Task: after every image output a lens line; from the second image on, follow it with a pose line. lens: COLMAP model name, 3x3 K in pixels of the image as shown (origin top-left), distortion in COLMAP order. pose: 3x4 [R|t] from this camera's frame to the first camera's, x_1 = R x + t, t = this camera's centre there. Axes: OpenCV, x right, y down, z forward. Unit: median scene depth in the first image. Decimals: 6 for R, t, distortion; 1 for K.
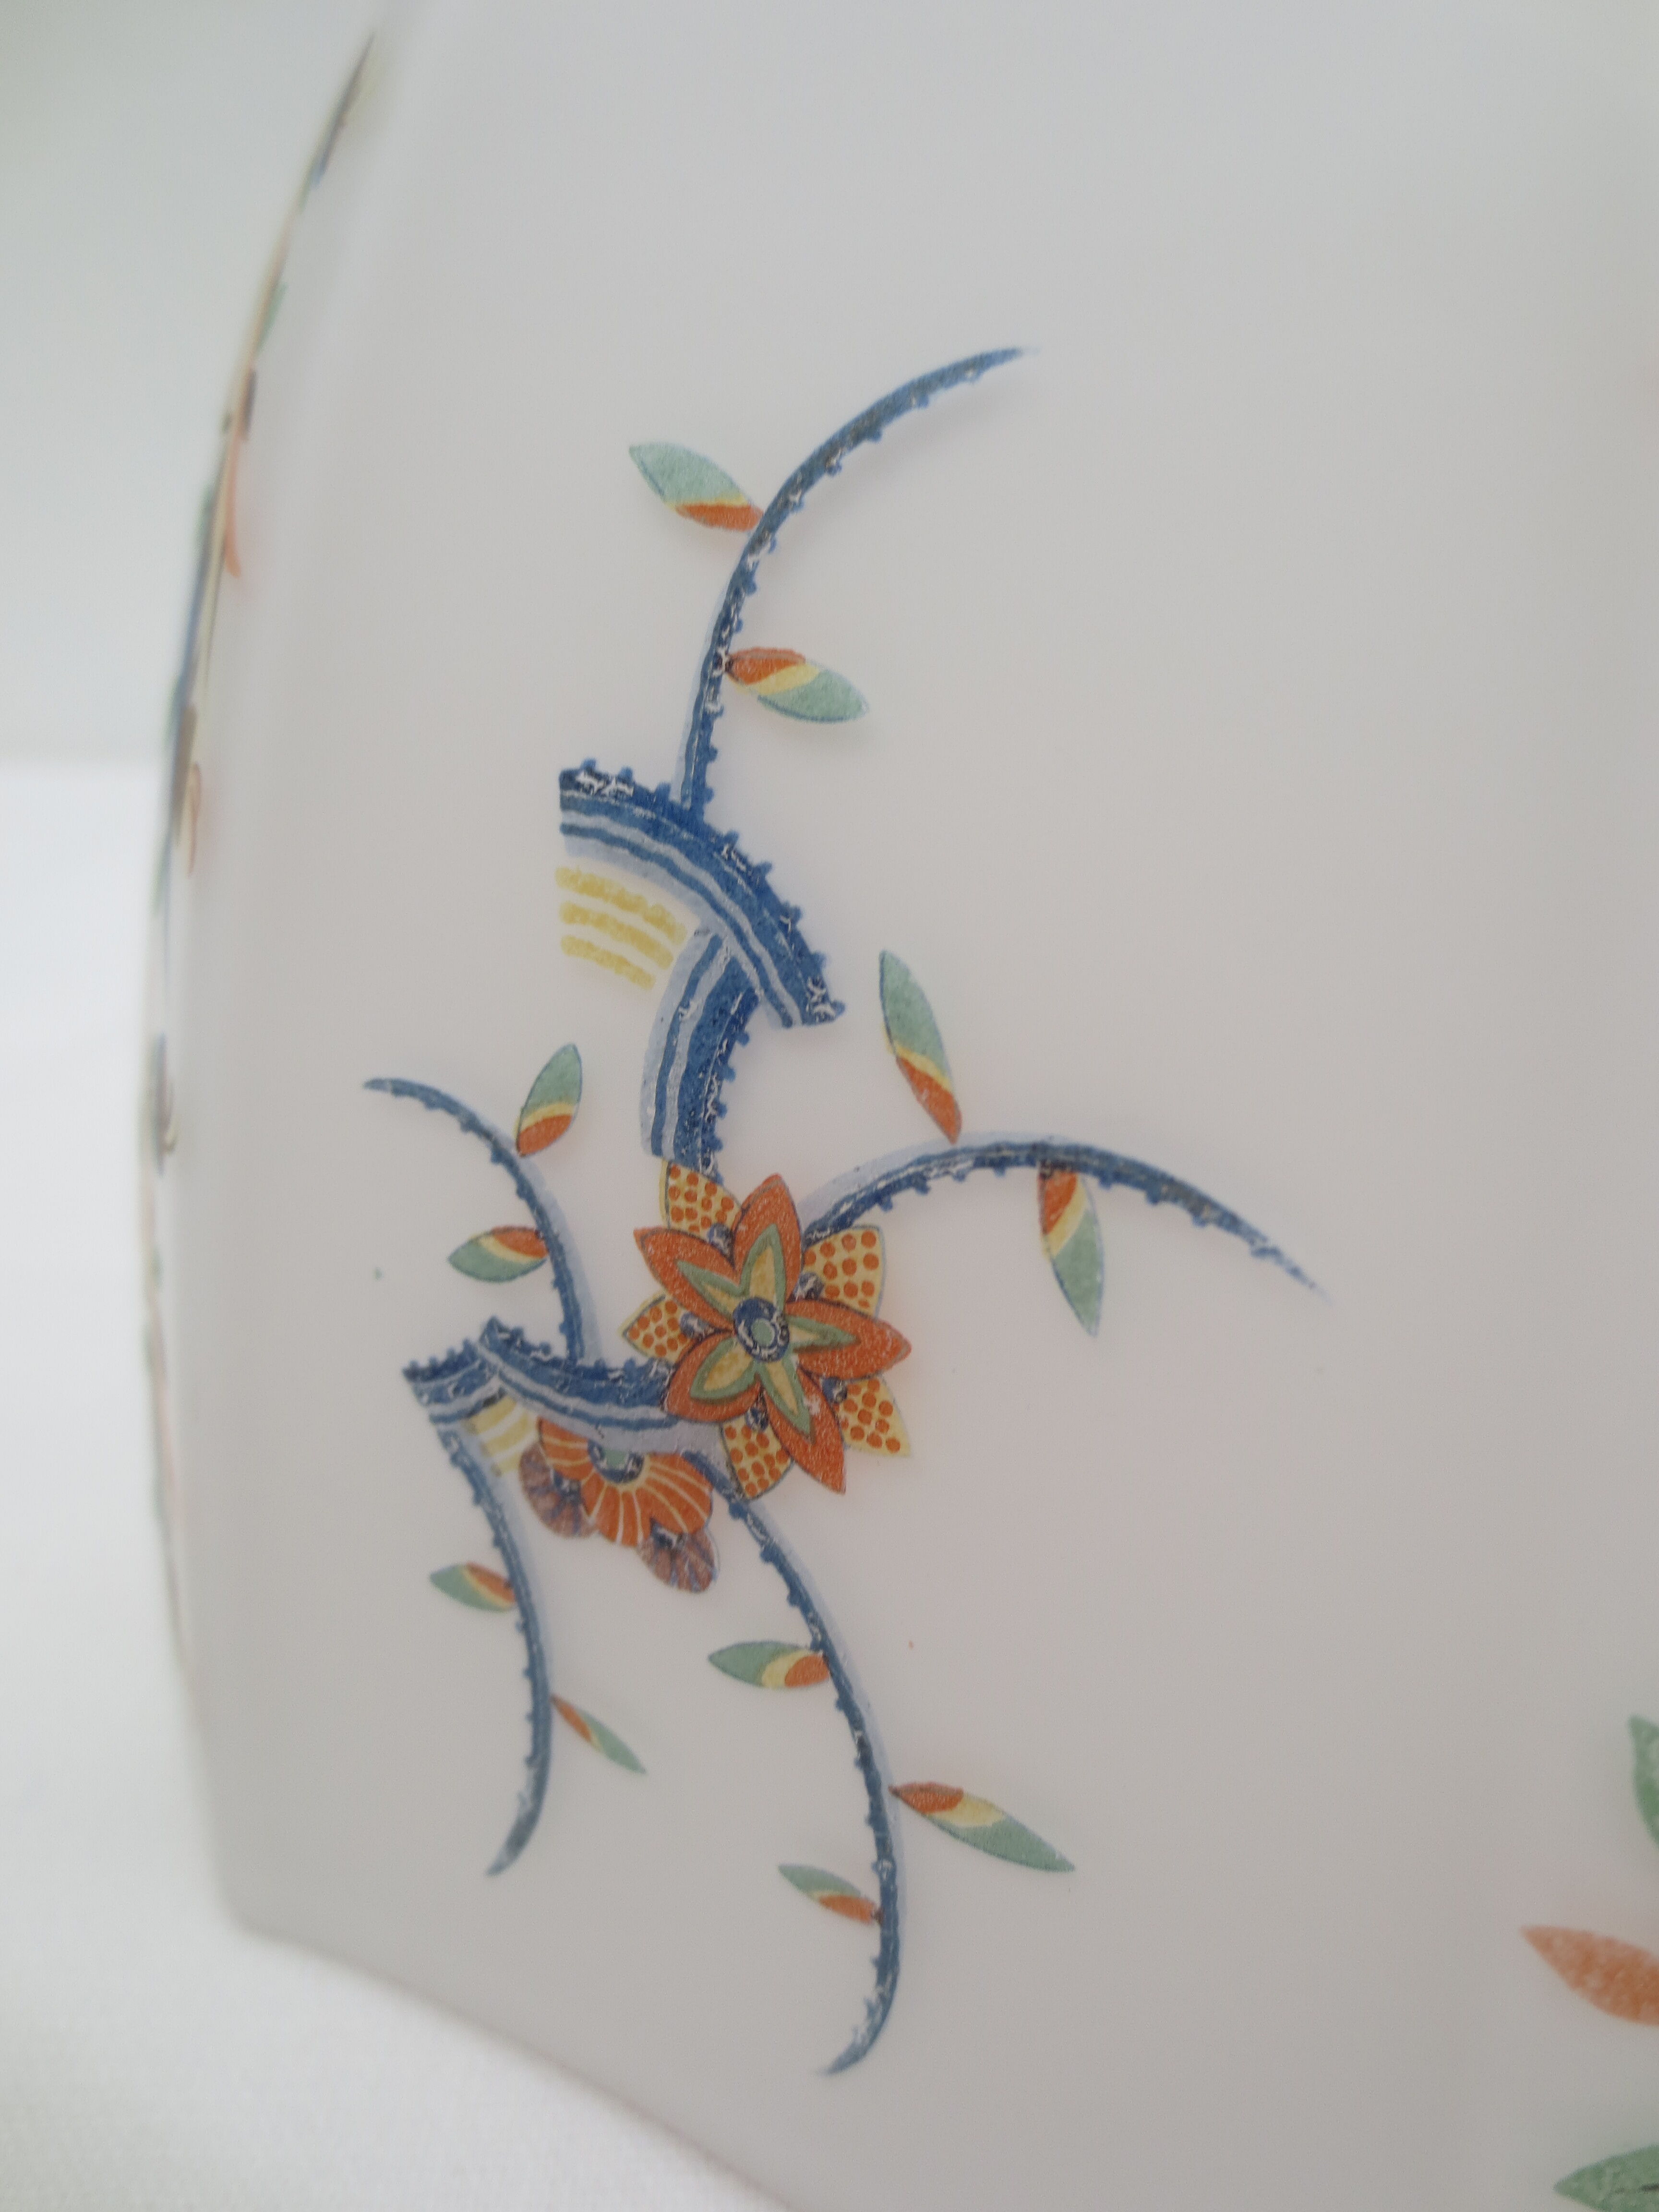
lens RADIAL K [[1575.4, 0, 846.8], [0, 1575.4, 1114.9], [0, 0, 1]] dist [-0.023453, 0.008230]
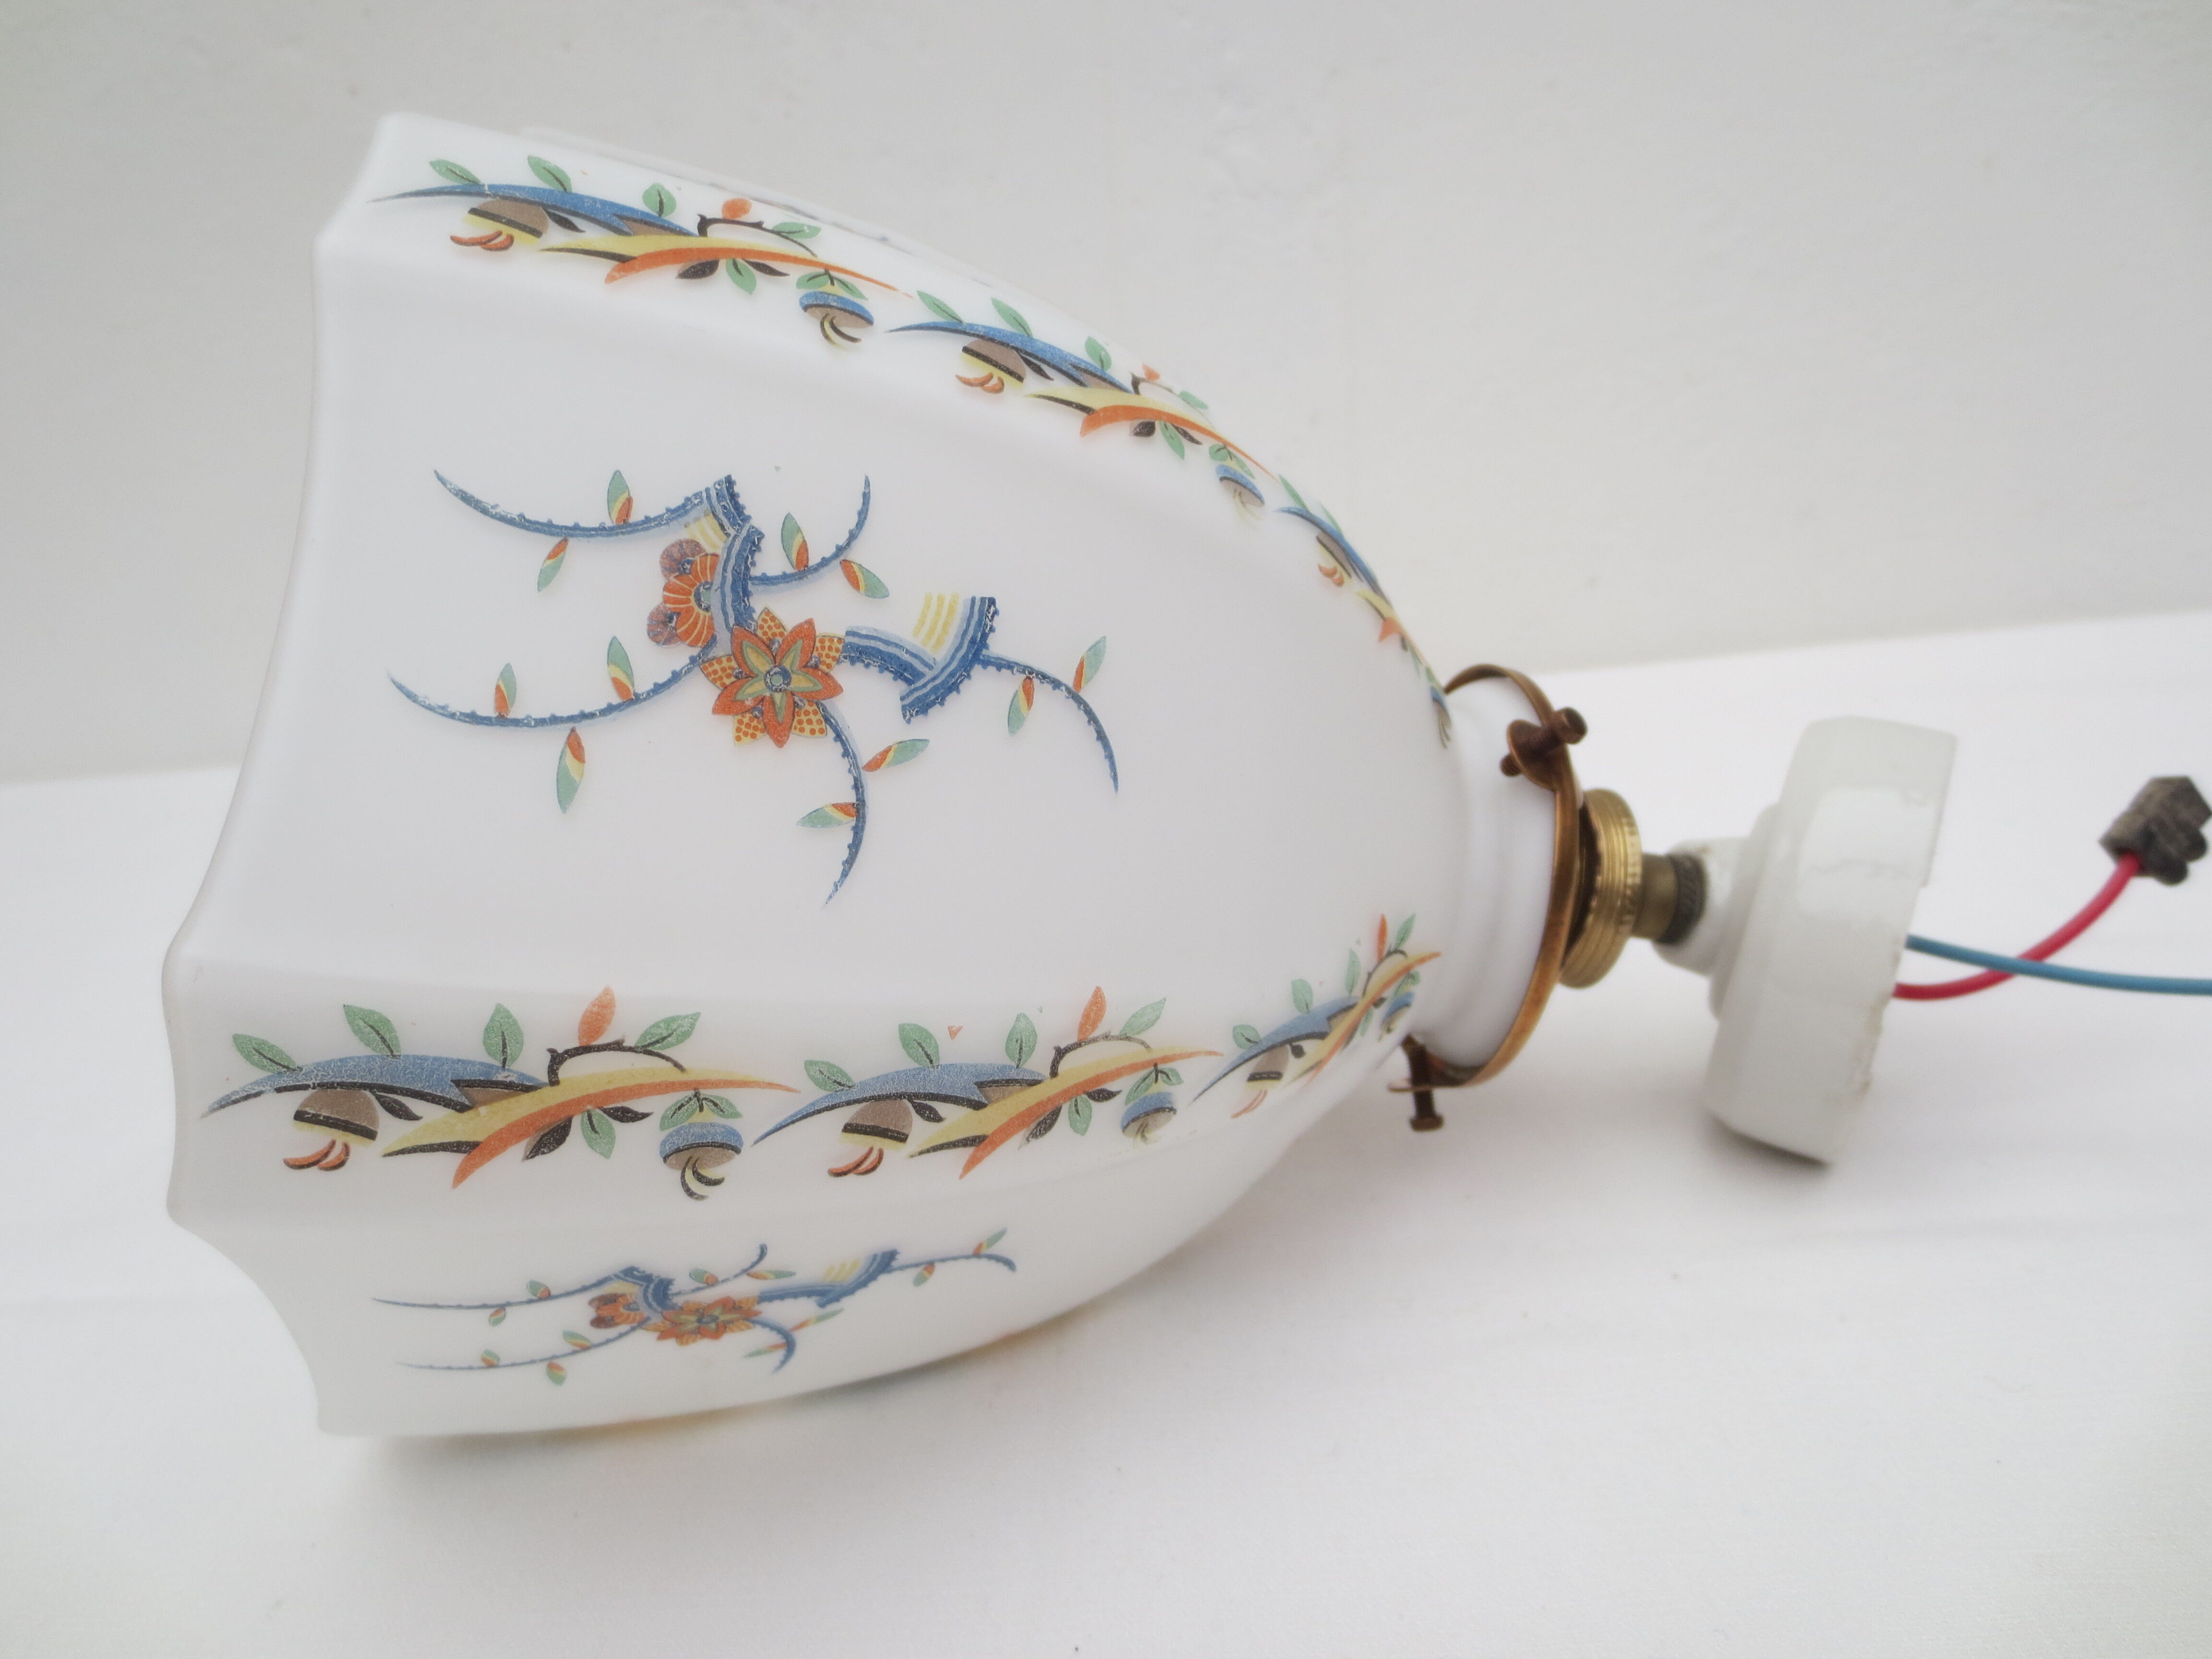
lens RADIAL K [[1586.2, 0, 1118.3], [0, 1586.2, 824.0], [0, 0, 1]] dist [-0.029576, 0.026854]
pose [[-0.173084, 0.915145, 0.364076, -0.821157], [-0.865291, 0.035273, -0.500028, 0.902124], [-0.470440, -0.401578, 0.785761, -1.239434]]
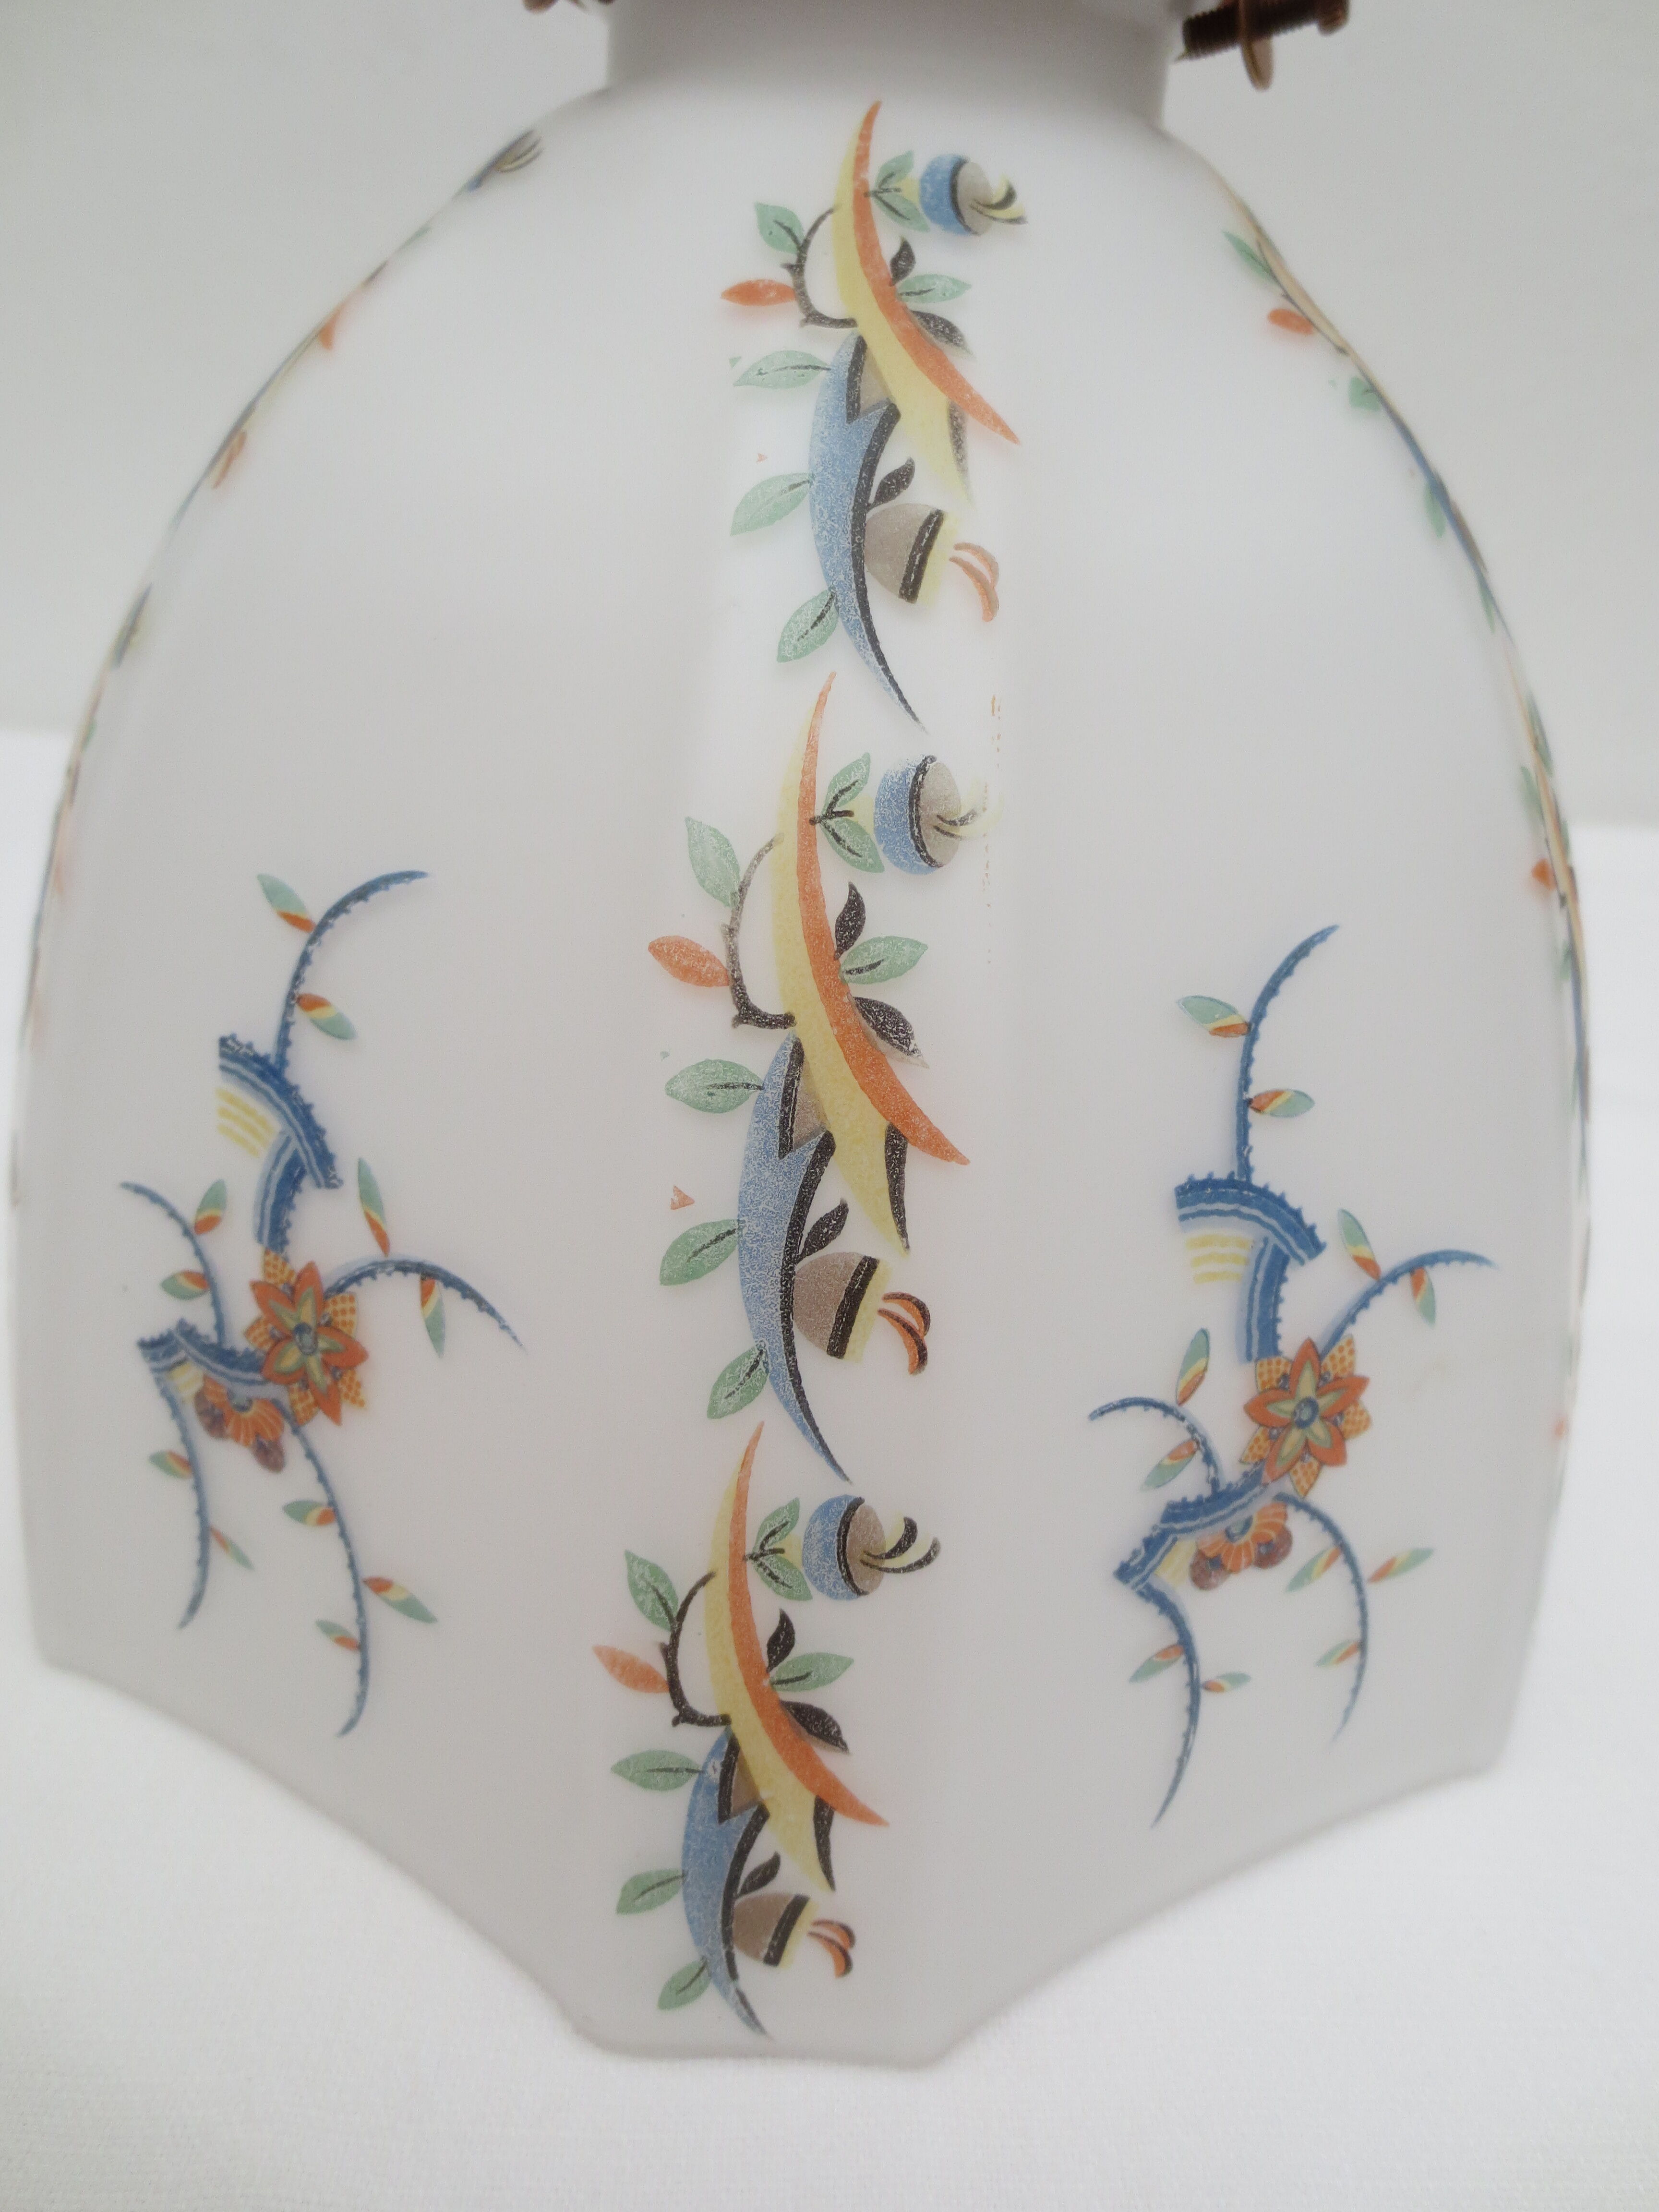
lens RADIAL K [[1586.2, 0, 829.5], [0, 1586.2, 1106.0], [0, 0, 1]] dist [-0.029576, 0.026854]
pose [[0.997859, 0.064388, 0.011507, 0.539427], [-0.064815, 0.997023, 0.041757, -0.267238], [-0.008784, -0.042413, 0.999062, -0.914266]]
